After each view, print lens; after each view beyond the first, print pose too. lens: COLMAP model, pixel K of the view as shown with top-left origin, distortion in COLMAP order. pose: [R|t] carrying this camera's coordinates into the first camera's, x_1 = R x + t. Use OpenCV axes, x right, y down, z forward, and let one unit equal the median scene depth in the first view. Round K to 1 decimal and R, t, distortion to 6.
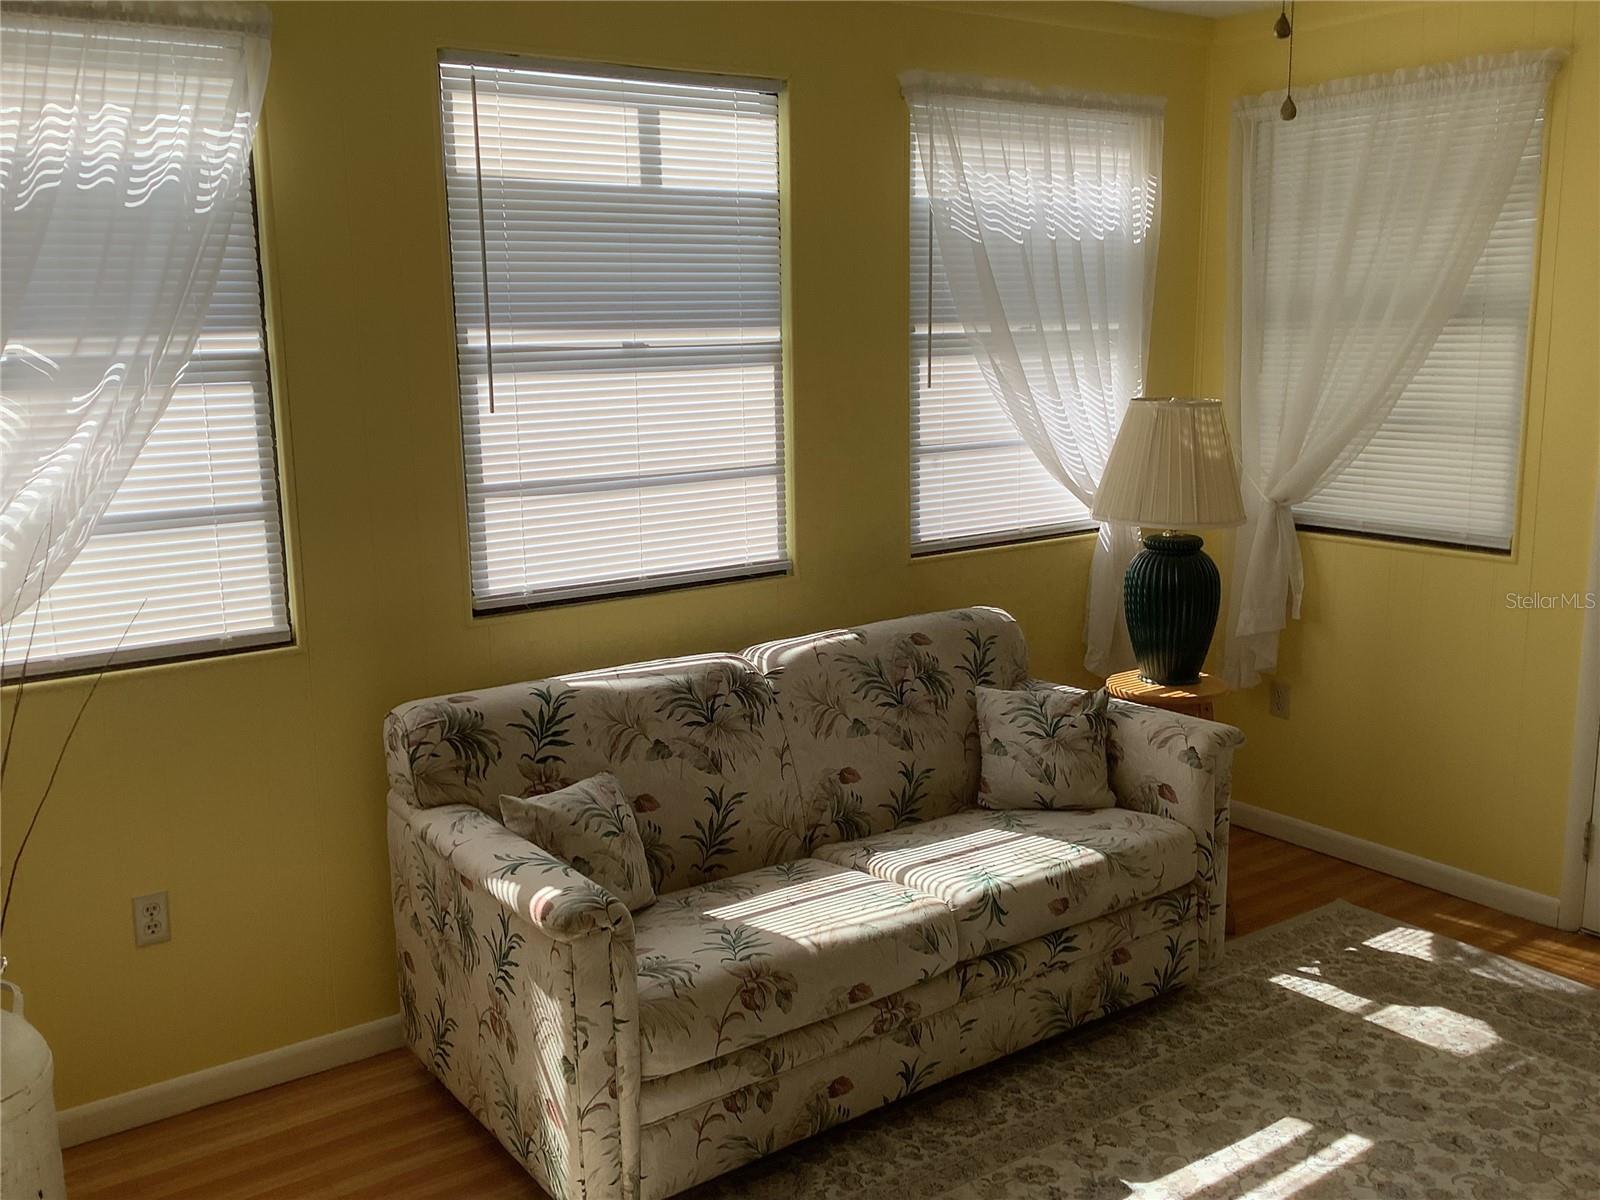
lens RADIAL K [[1450.0, 0, 800.9], [0, 1450.0, 593.9], [0, 0, 1]] dist [0.091864, -0.175955]
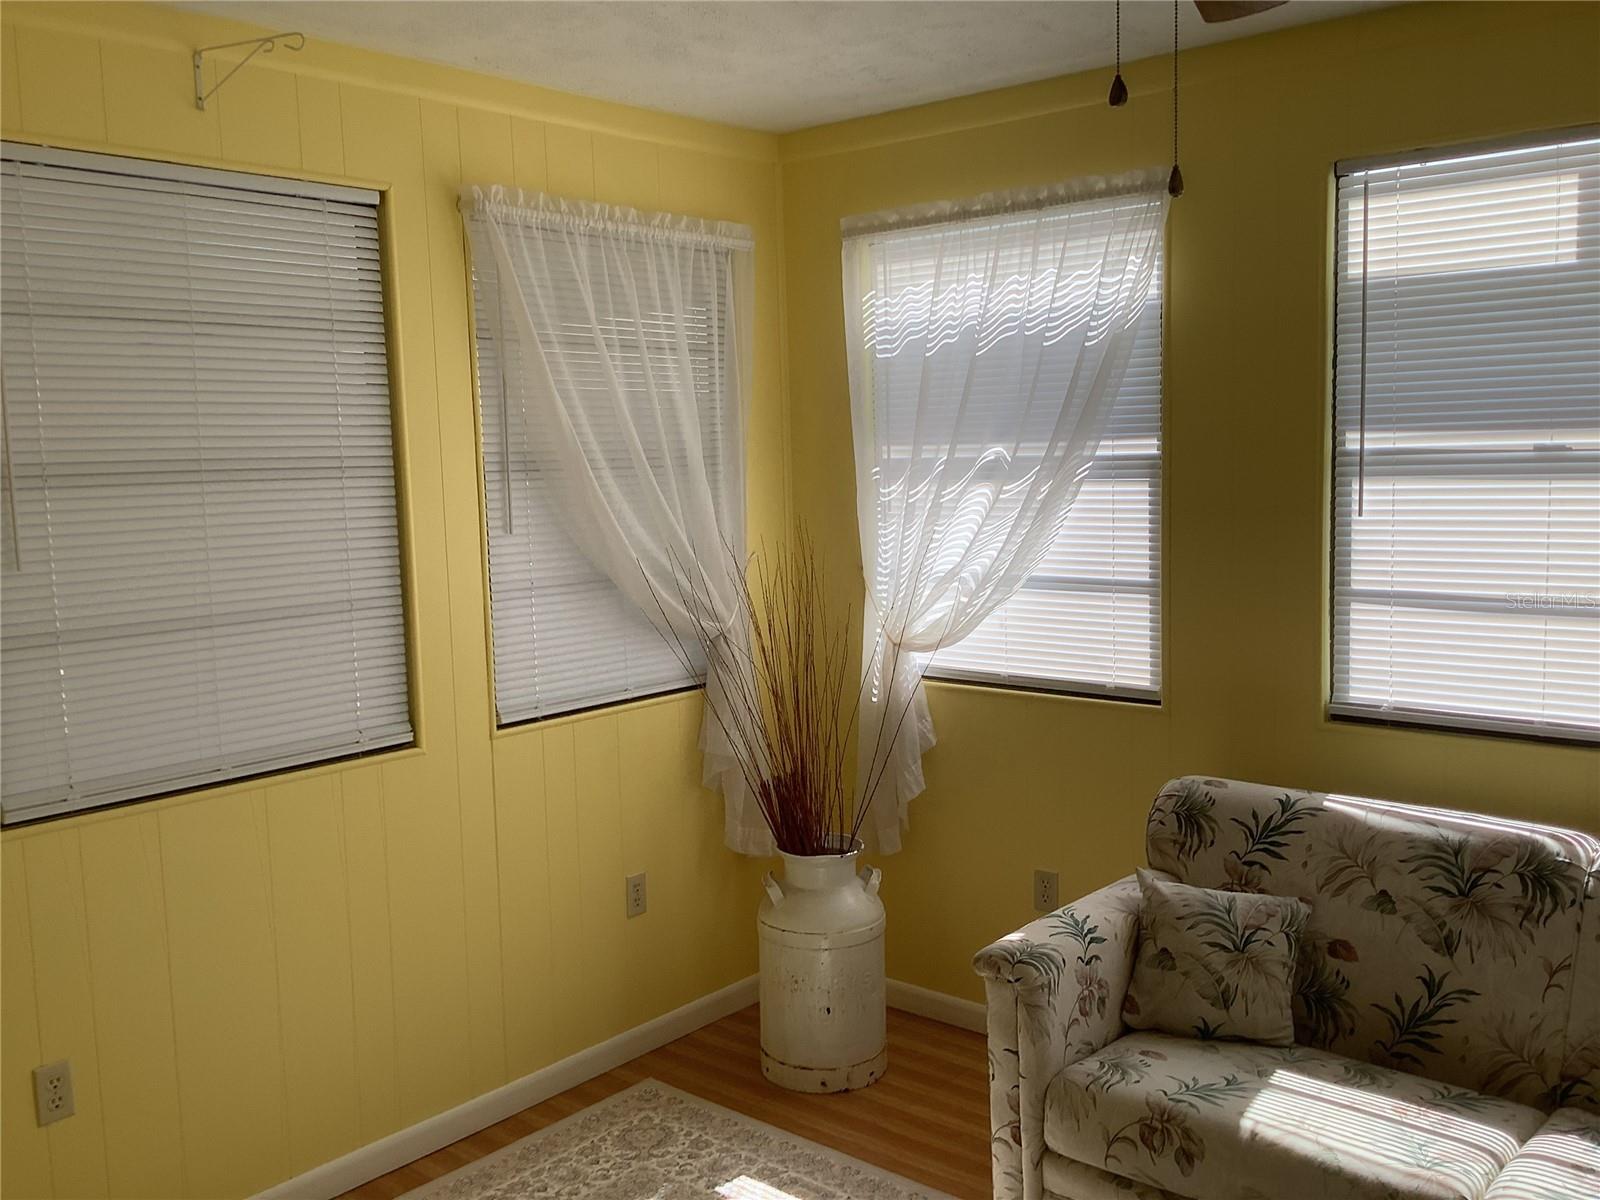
lens RADIAL K [[1450.0, 0, 800.9], [0, 1450.0, 593.9], [0, 0, 1]] dist [0.091864, -0.175955]
pose [[0.244955, 0.110683, -0.963196, 0.649163], [-0.156695, 0.984921, 0.073329, -0.086935], [0.956788, 0.132965, 0.258605, 0.398000]]
